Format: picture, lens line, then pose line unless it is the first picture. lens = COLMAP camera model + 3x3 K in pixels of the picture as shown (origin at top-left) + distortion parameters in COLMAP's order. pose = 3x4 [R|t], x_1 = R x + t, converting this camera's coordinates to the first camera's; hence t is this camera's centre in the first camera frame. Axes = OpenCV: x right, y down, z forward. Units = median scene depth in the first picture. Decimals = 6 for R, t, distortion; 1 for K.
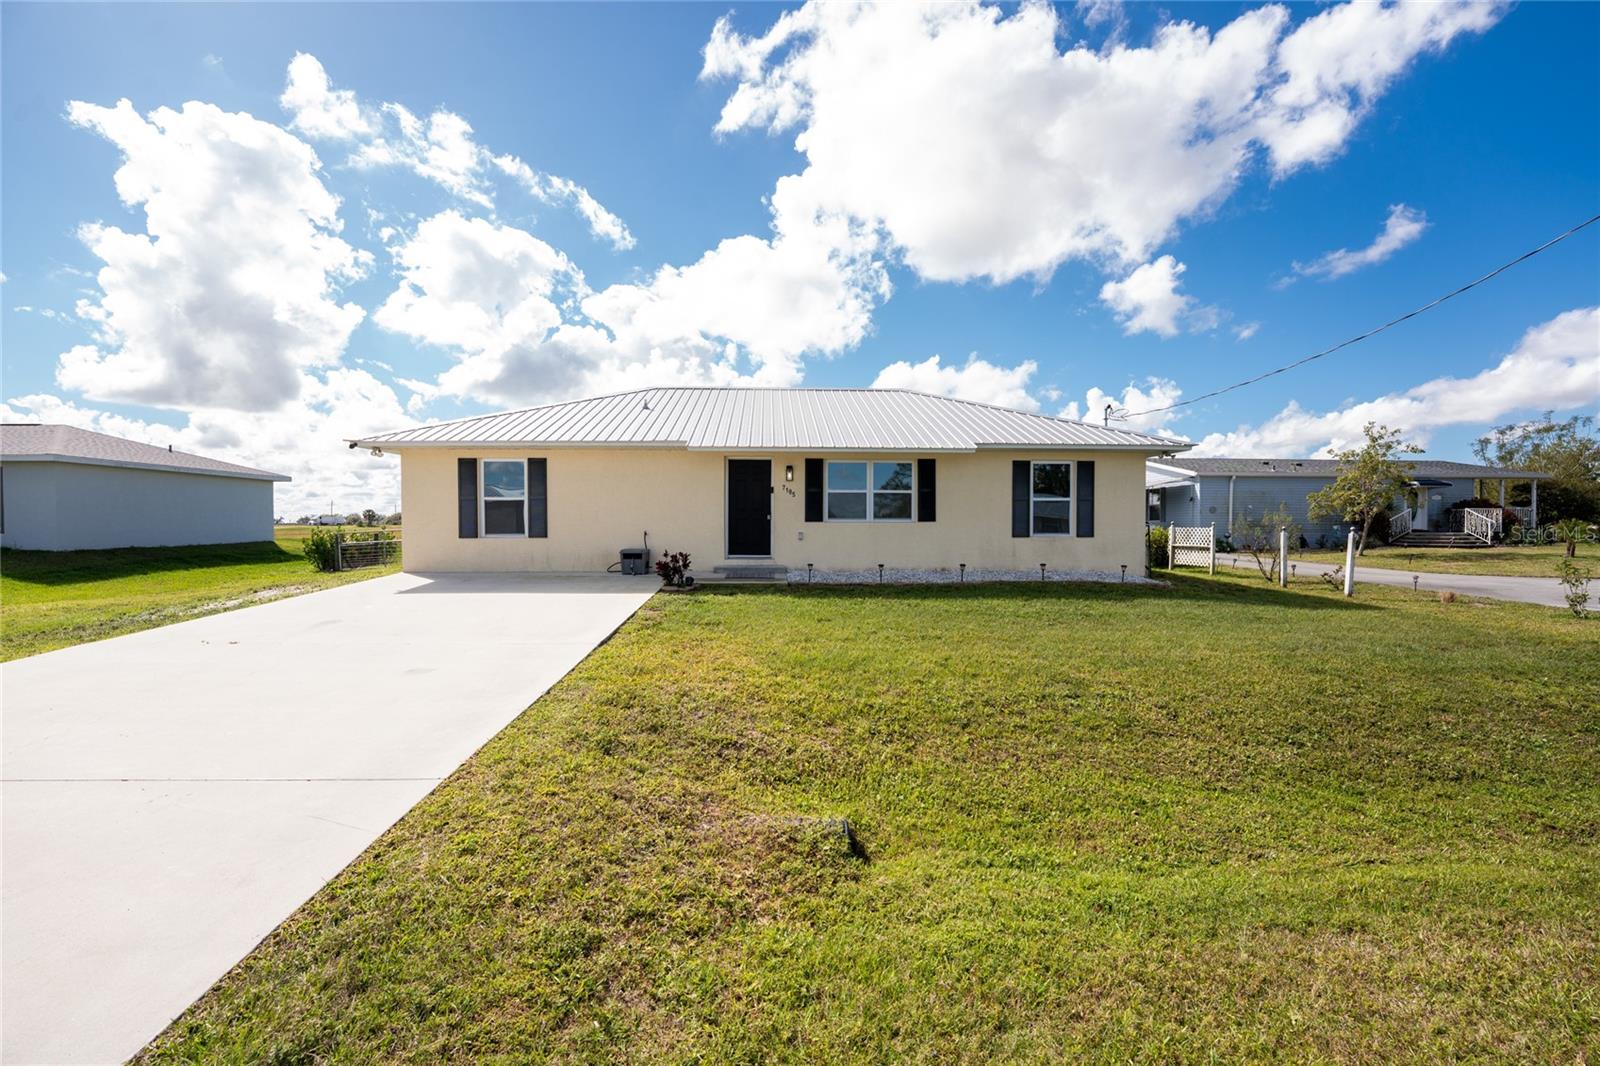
lens RADIAL K [[641.6, 0, 797.6], [0, 641.6, 524.7], [0, 0, 1]] dist [0.003404, 0.000128]
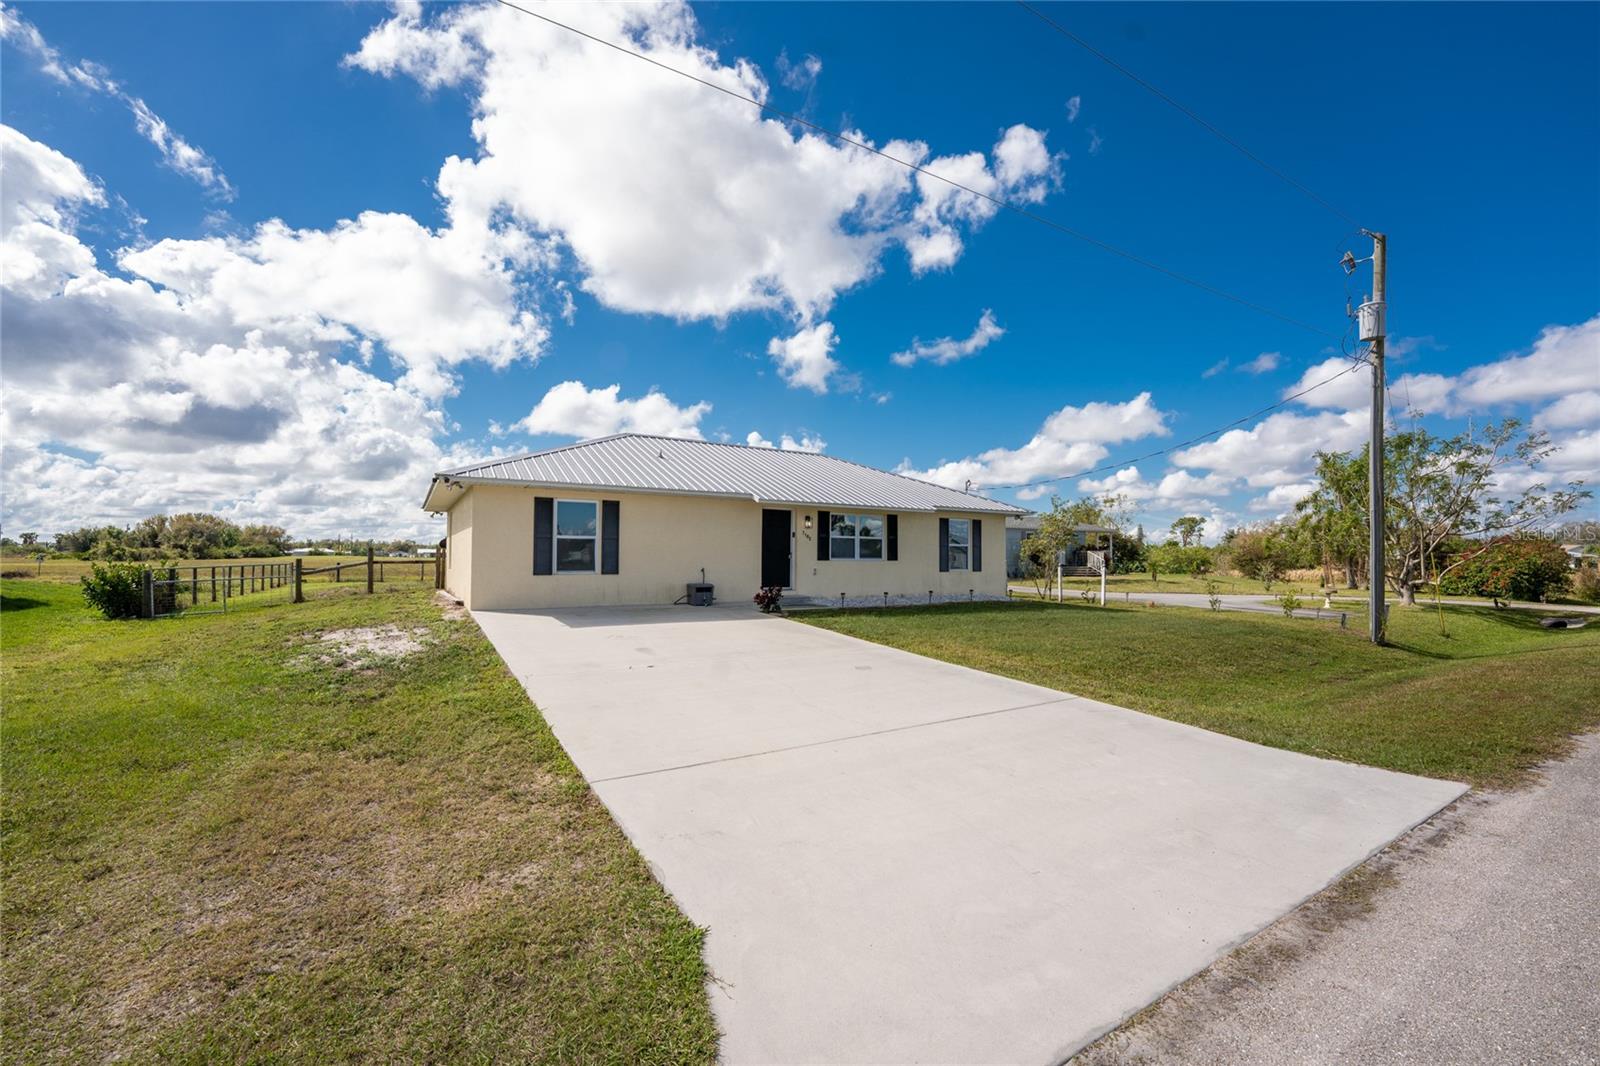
lens RADIAL K [[655.1, 0, 789.7], [0, 655.1, 562.2], [0, 0, 1]] dist [0.000936, -0.000062]
pose [[0.888598, 0.002616, 0.458679, -0.608010], [-0.004835, 0.999982, 0.003664, -0.005102], [-0.458661, -0.005473, 0.888595, -0.118621]]
